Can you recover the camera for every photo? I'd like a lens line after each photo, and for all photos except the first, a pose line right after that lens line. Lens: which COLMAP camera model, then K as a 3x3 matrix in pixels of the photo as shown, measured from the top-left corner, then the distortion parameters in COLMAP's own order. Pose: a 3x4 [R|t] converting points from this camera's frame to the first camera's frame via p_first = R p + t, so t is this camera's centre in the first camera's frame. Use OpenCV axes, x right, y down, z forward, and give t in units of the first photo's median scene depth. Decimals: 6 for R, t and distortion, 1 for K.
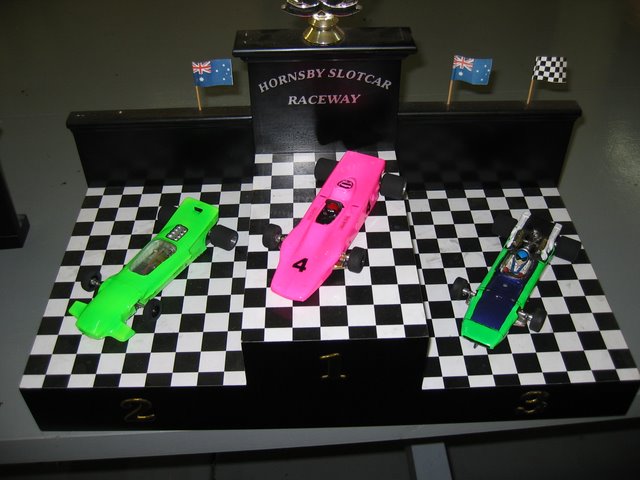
lens RADIAL K [[681.0, 0, 320.0], [0, 681.0, 240.0], [0, 0, 1]] dist [-0.141584, 0.003011]
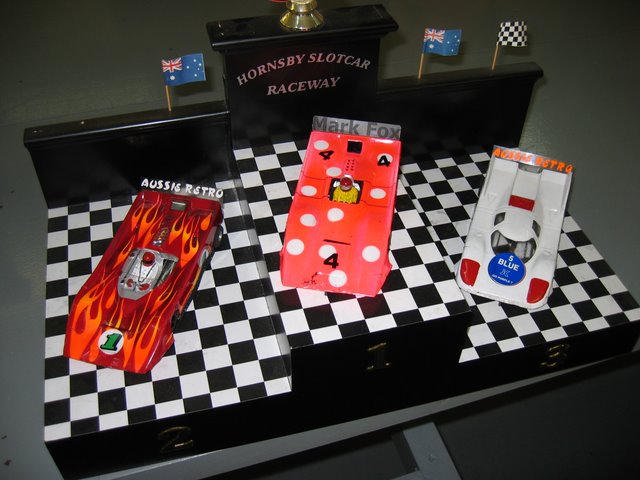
lens RADIAL K [[681.0, 0, 320.0], [0, 681.0, 240.0], [0, 0, 1]] dist [-0.141584, 0.003011]
pose [[0.971468, -0.144422, 0.188130, -0.187095], [0.137613, 0.989281, 0.048838, -0.034049], [-0.193167, -0.021555, 0.980929, 0.043454]]
